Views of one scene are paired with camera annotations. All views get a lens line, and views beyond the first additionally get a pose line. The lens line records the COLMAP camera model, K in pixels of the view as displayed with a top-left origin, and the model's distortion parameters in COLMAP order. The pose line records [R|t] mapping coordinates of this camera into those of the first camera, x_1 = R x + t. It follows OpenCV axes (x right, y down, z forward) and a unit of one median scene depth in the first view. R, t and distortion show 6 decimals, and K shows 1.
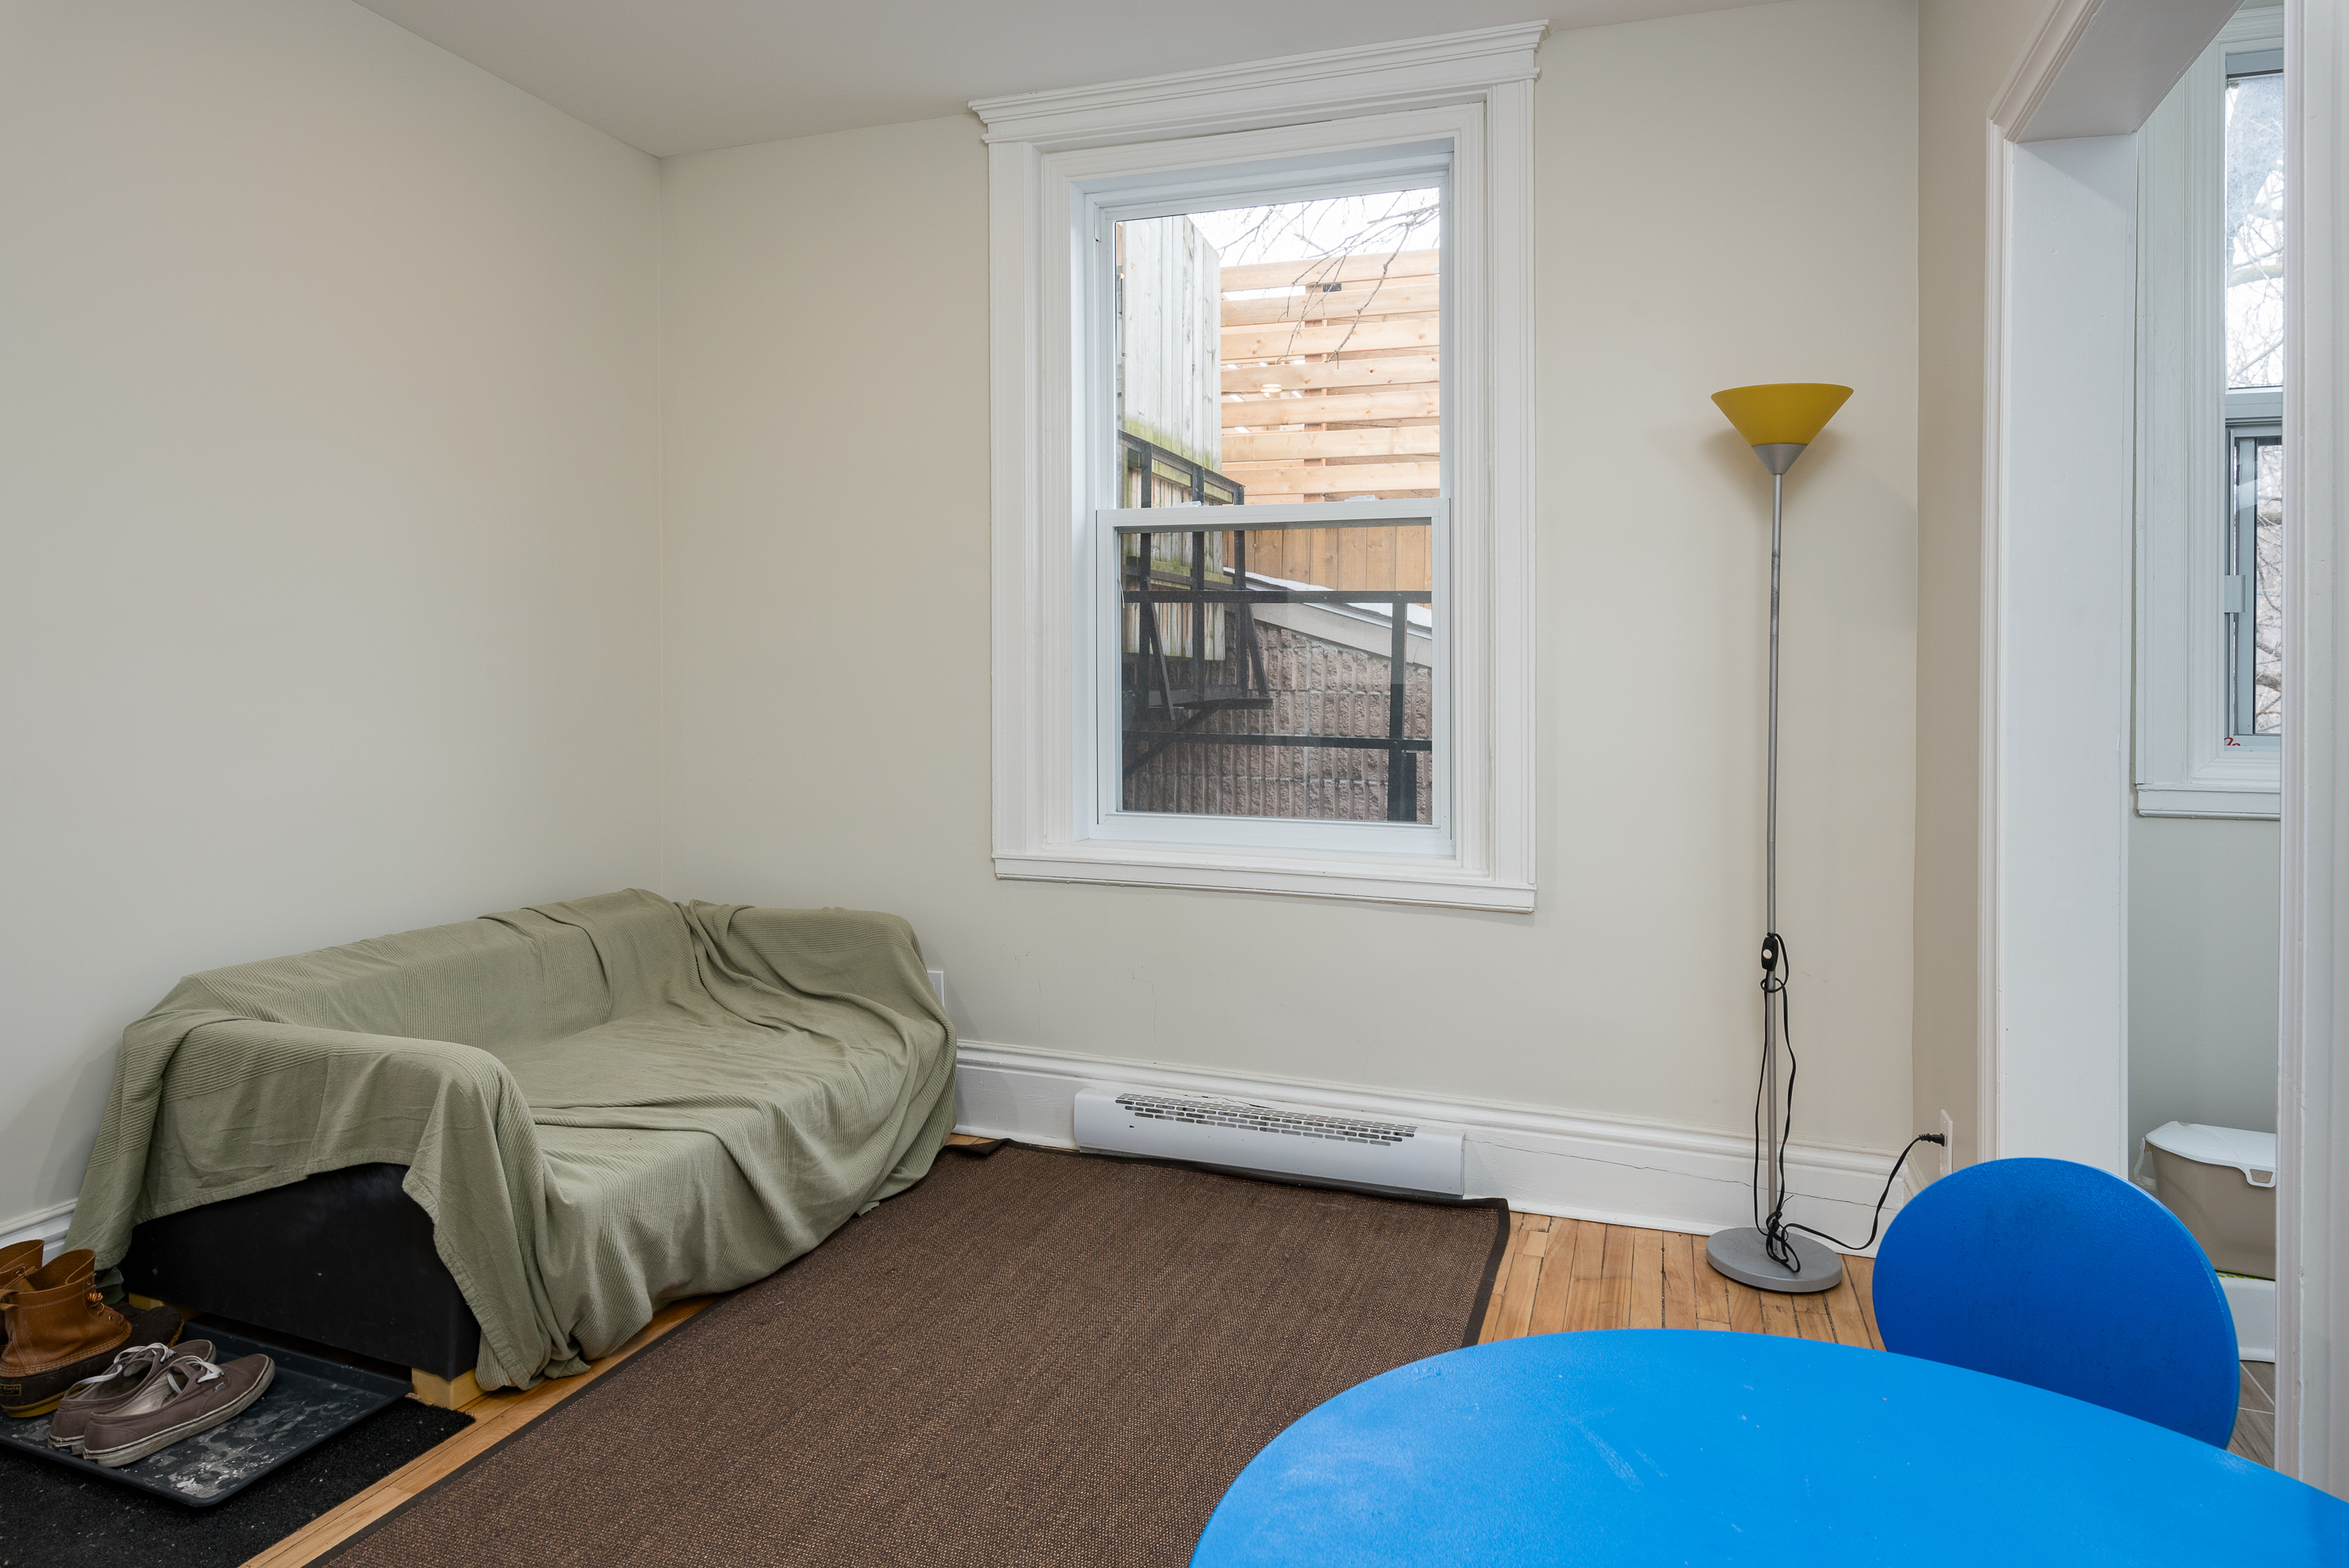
lens RADIAL K [[1406.7, 0, 1151.2], [0, 1406.7, 711.0], [0, 0, 1]] dist [0.006731, 0.000936]
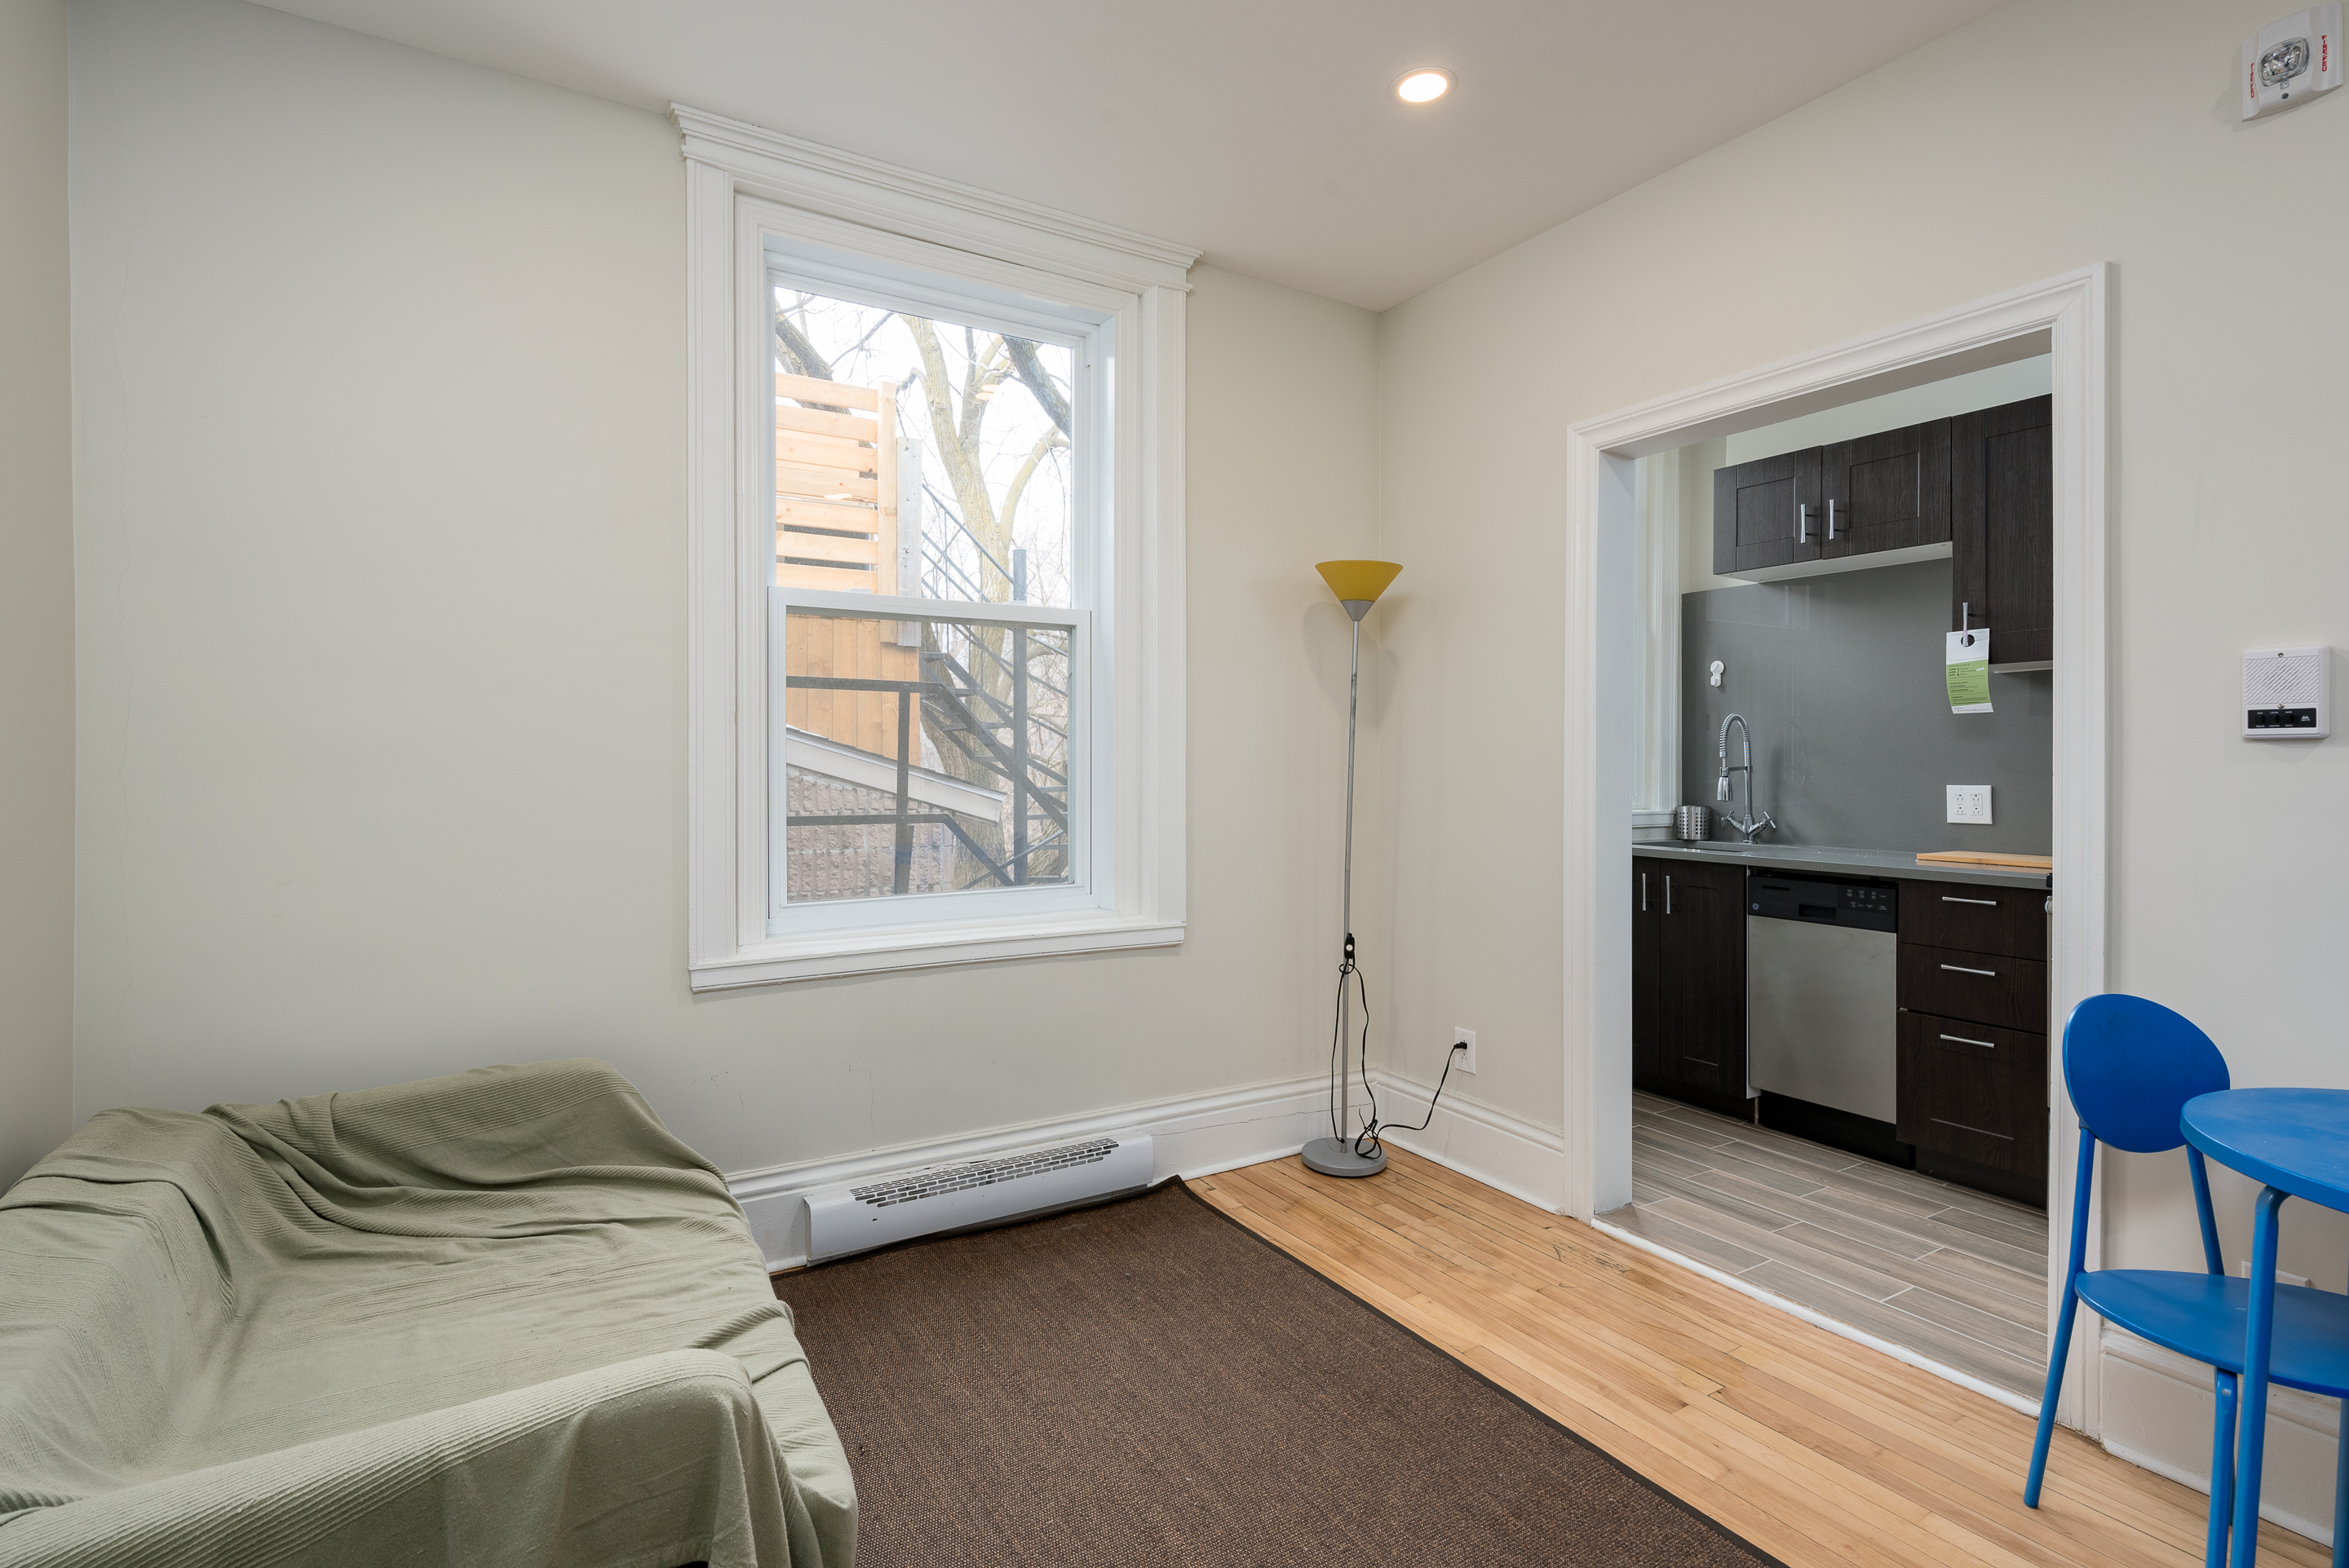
lens RADIAL K [[1138.8, 0, 1224.9], [0, 1138.8, 764.7], [0, 0, 1]] dist [-0.001239, 0.000942]
pose [[0.618619, -0.013580, 0.785574, -0.555997], [0.022842, 0.999739, -0.000705, -0.018814], [-0.785359, 0.018380, 0.618768, 0.357781]]
